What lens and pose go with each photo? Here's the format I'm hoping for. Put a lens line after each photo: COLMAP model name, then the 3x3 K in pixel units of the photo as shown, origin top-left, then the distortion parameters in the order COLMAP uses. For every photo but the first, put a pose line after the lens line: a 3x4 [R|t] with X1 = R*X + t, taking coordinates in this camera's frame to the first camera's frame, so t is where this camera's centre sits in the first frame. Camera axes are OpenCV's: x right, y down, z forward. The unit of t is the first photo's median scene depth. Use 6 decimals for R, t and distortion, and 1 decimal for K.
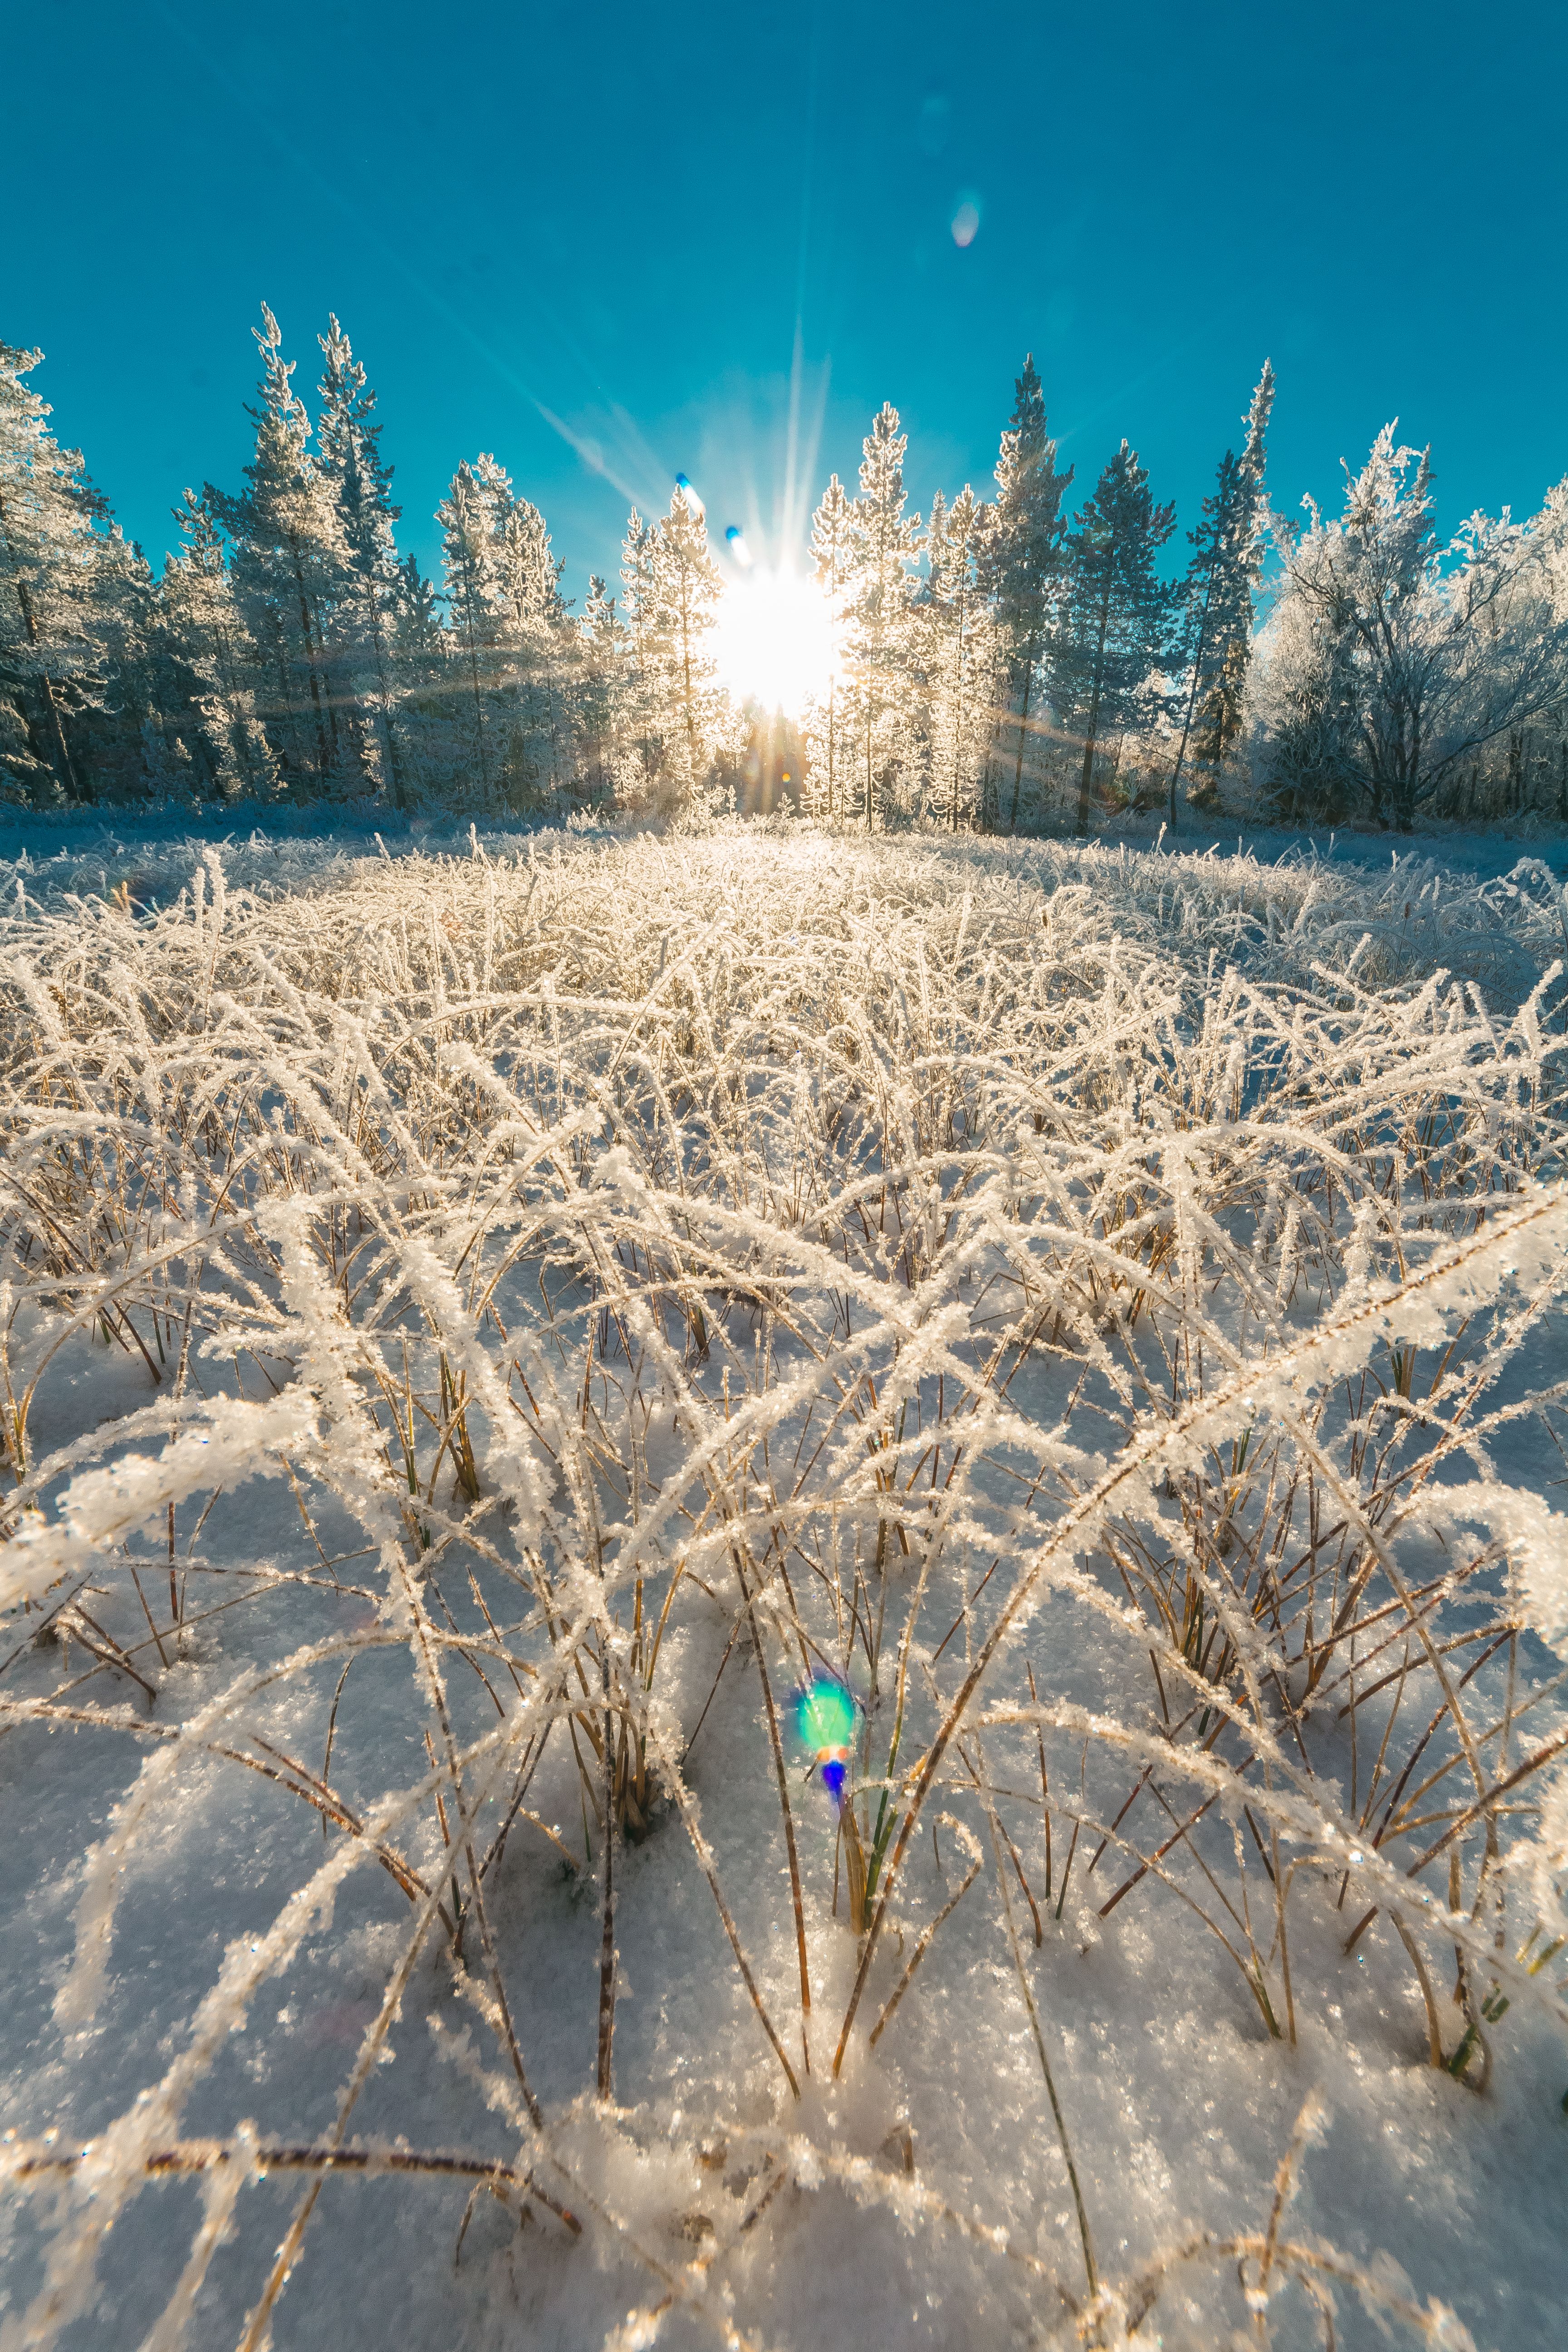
lens RADIAL K [[881.9, 0, 803.5], [0, 881.9, 1196.3], [0, 0, 1]] dist [-0.009444, -0.000379]
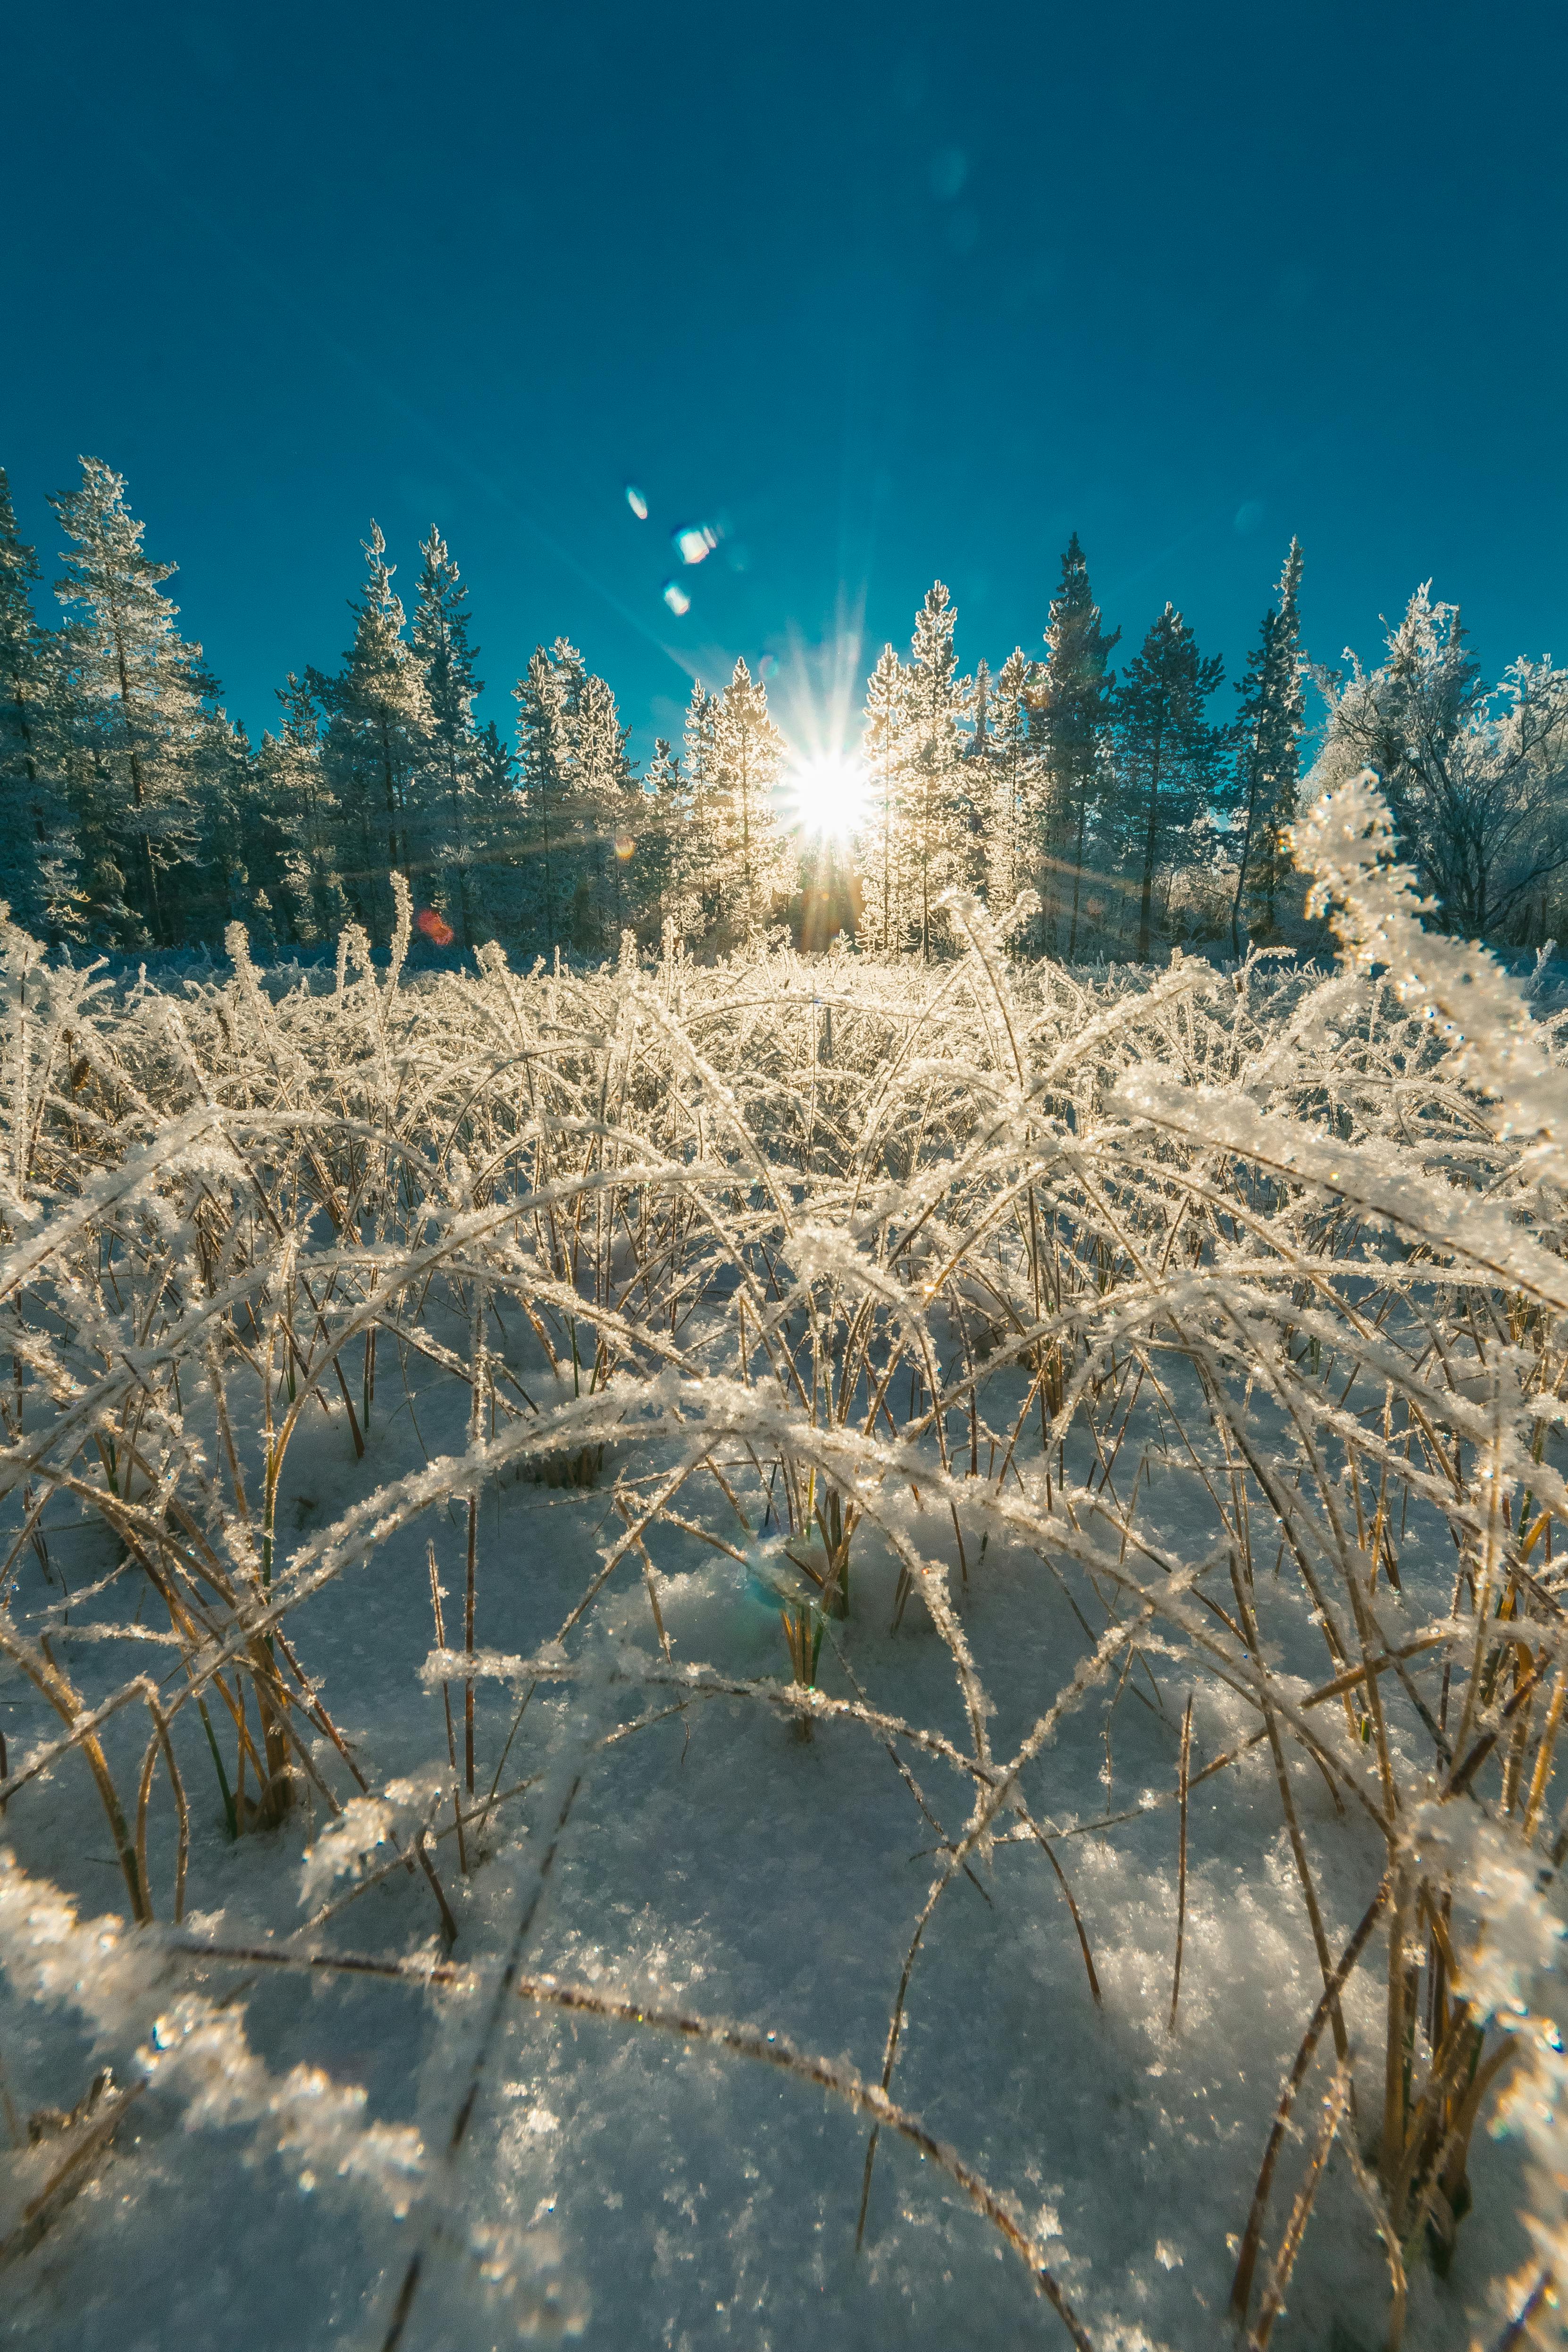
lens RADIAL K [[910.6, 0, 805.5], [0, 910.6, 1196.8], [0, 0, 1]] dist [0.015020, -0.019555]
pose [[0.998826, -0.001616, -0.048414, -0.011900], [-0.005771, 0.988356, -0.152052, 0.003928], [0.048096, 0.152153, 0.987186, 0.008307]]
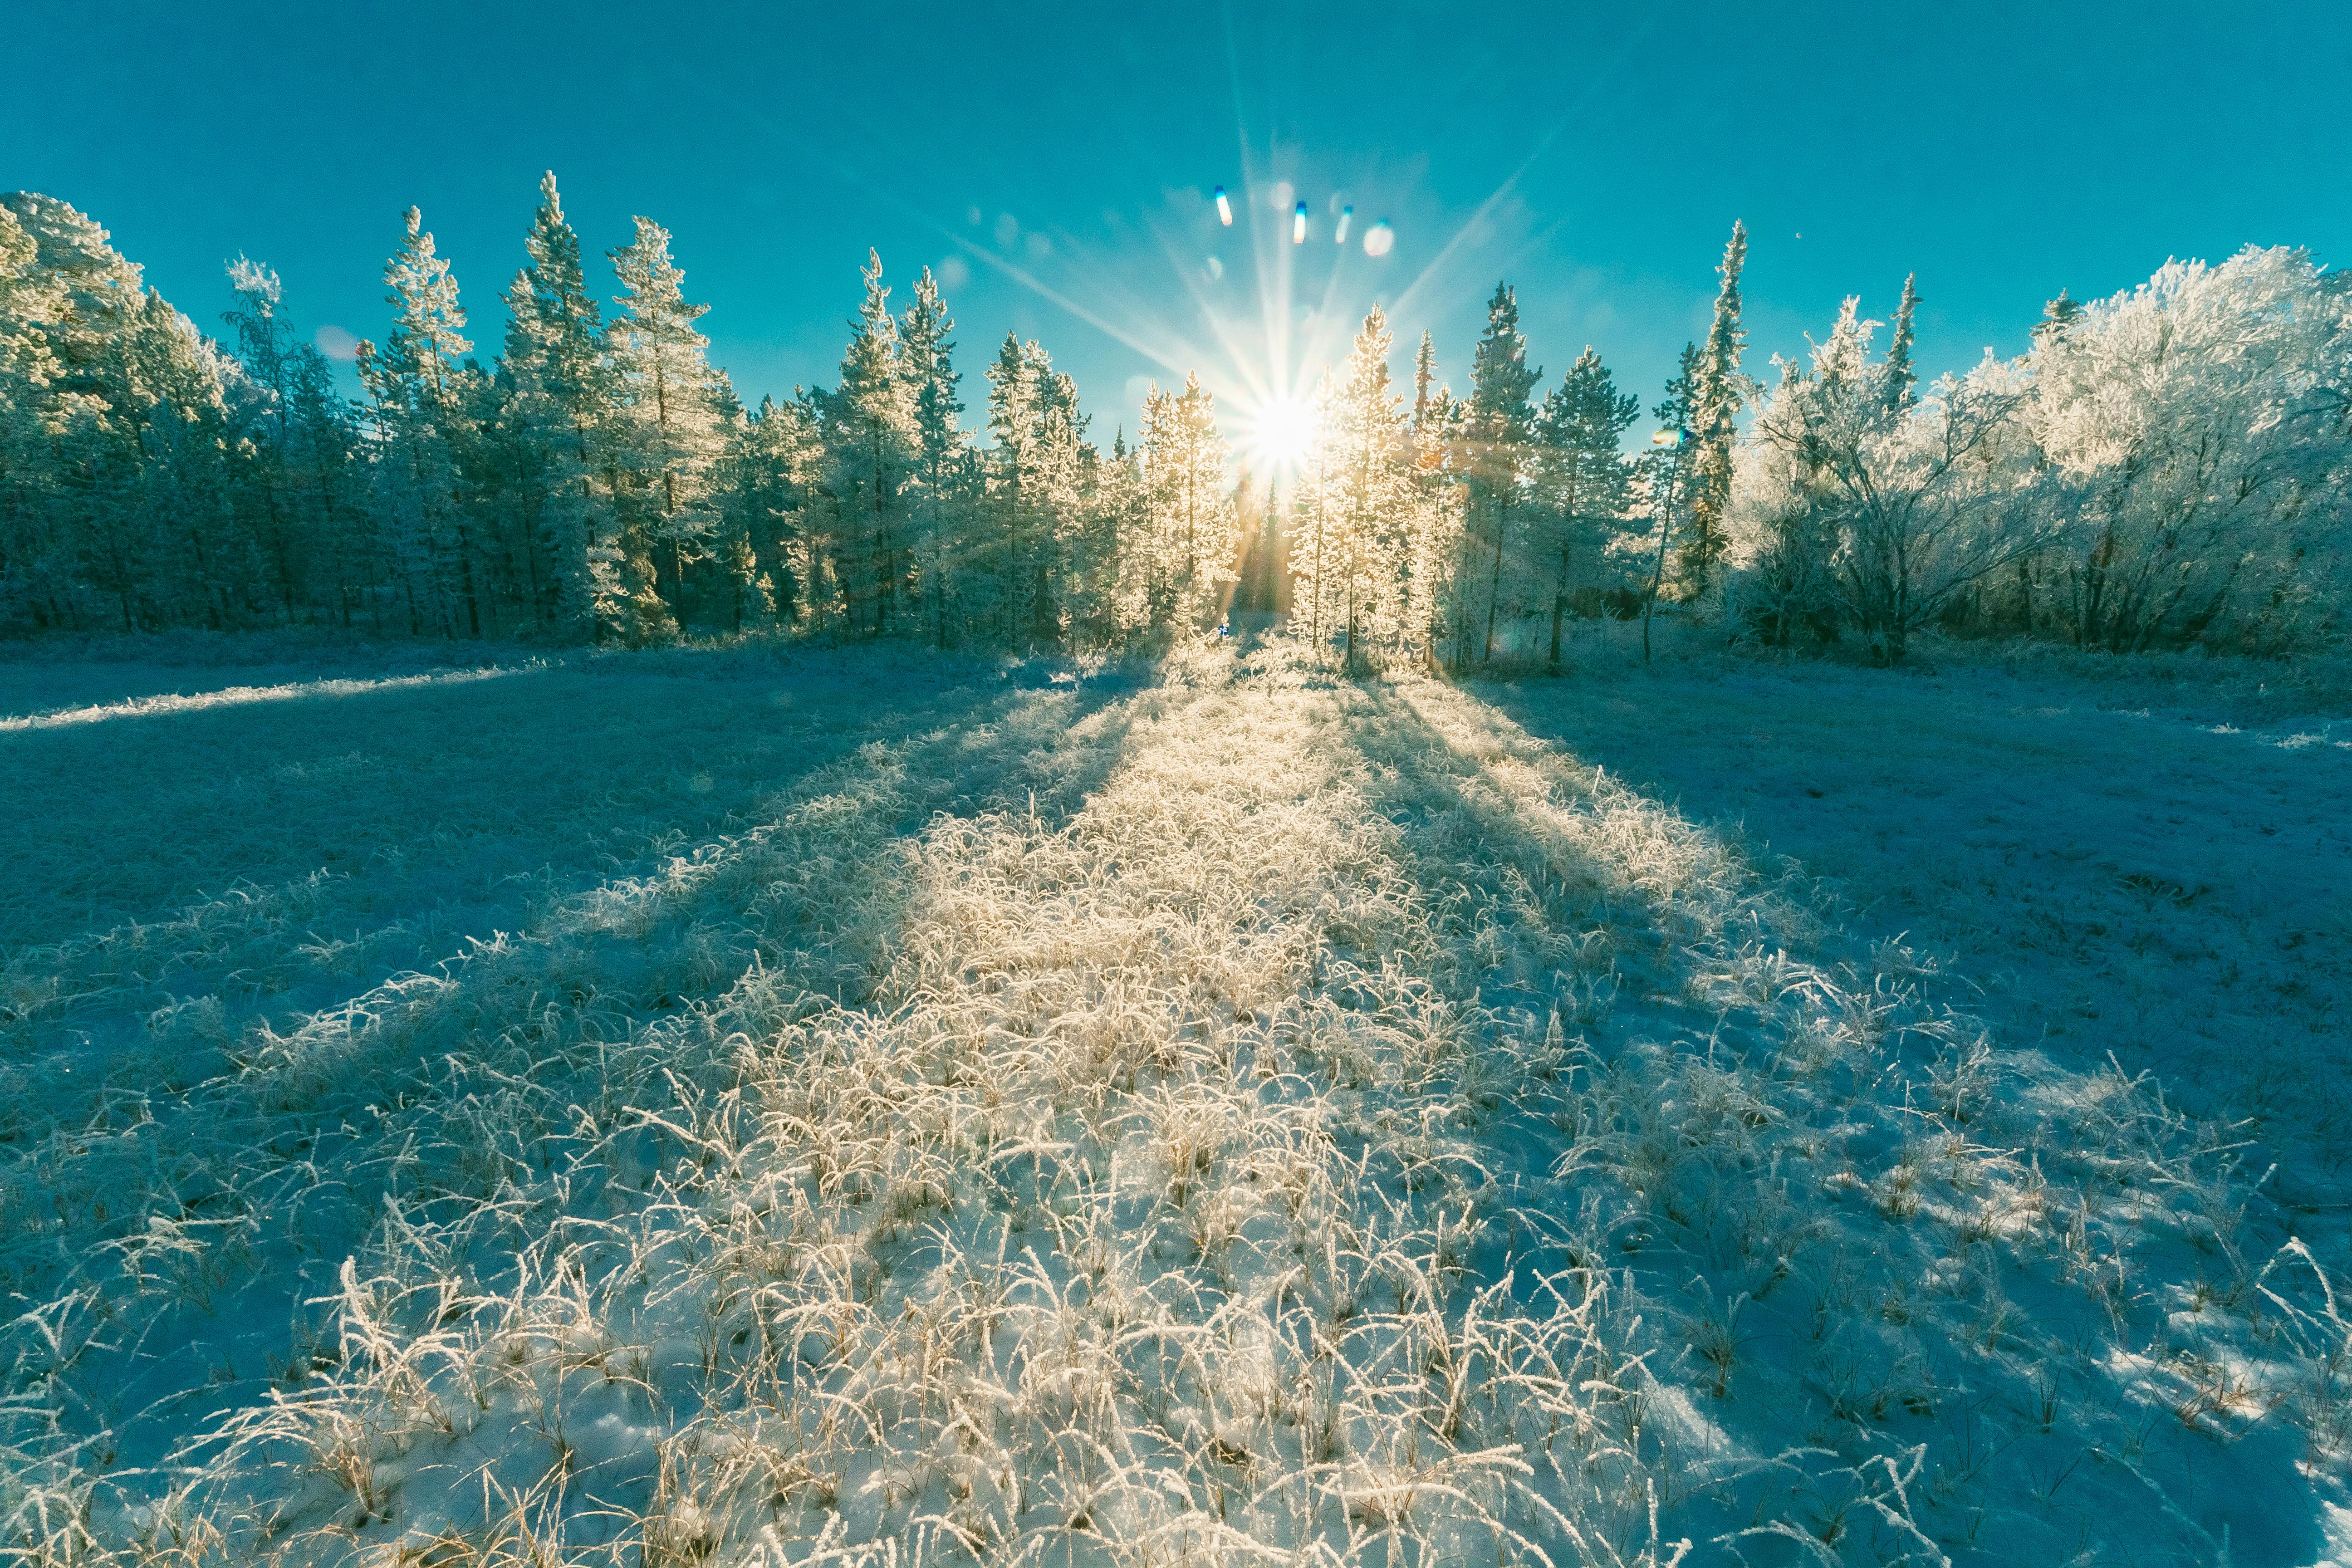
lens RADIAL K [[882.7, 0, 1168.6], [0, 882.7, 813.0], [0, 0, 1]] dist [-0.006851, 0.001473]
pose [[0.990889, 0.036697, -0.129587, -0.000143], [-0.055765, 0.987603, -0.146734, -0.058221], [0.122596, 0.152624, 0.980651, -0.071343]]
